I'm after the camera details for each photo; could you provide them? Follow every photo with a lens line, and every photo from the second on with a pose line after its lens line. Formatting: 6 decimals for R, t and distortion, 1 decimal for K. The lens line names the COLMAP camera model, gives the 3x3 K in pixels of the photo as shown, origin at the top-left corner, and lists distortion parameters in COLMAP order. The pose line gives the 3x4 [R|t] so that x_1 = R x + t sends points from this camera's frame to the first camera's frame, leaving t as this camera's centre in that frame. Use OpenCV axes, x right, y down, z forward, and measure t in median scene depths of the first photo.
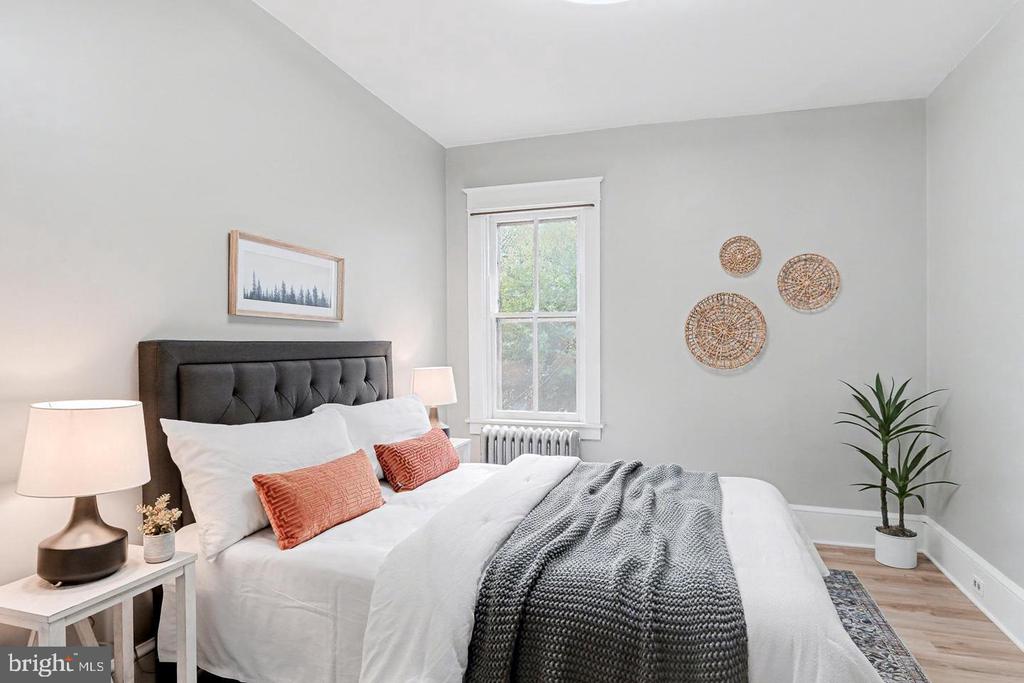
lens RADIAL K [[601.7, 0, 512.0], [0, 601.7, 341.5], [0, 0, 1]] dist [0.000534, 0.000125]
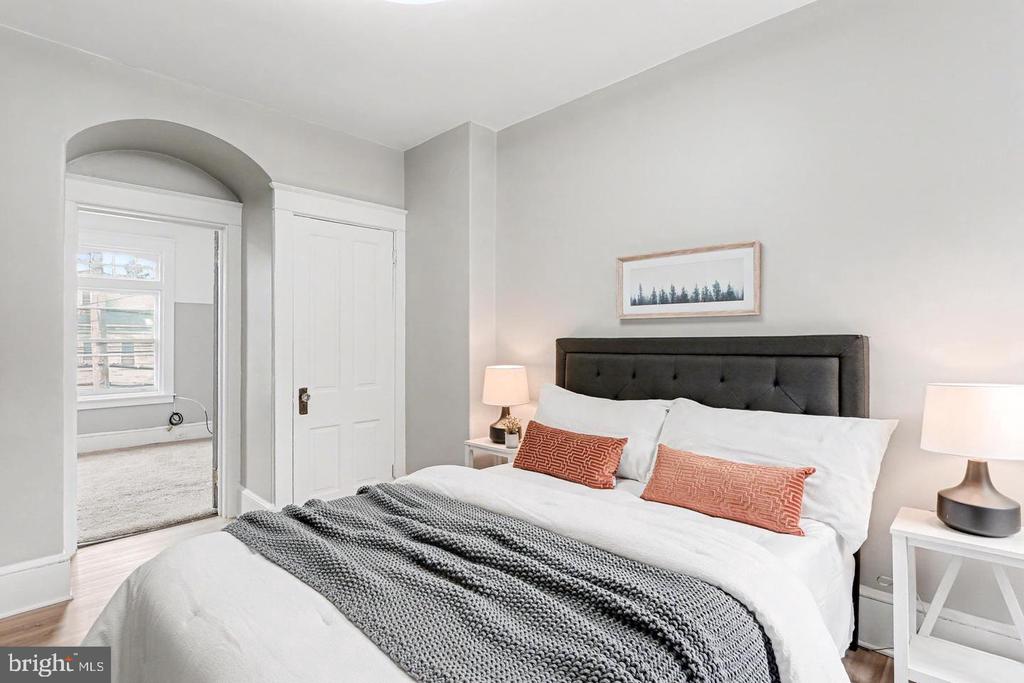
lens RADIAL K [[504.4, 0, 512.0], [0, 504.4, 341.5], [0, 0, 1]] dist [-0.000572, -0.000057]
pose [[-0.435733, 0.008317, -0.900037, 0.599552], [0.008933, 0.999948, 0.004915, 0.000349], [0.900031, -0.005898, -0.435785, 1.114622]]
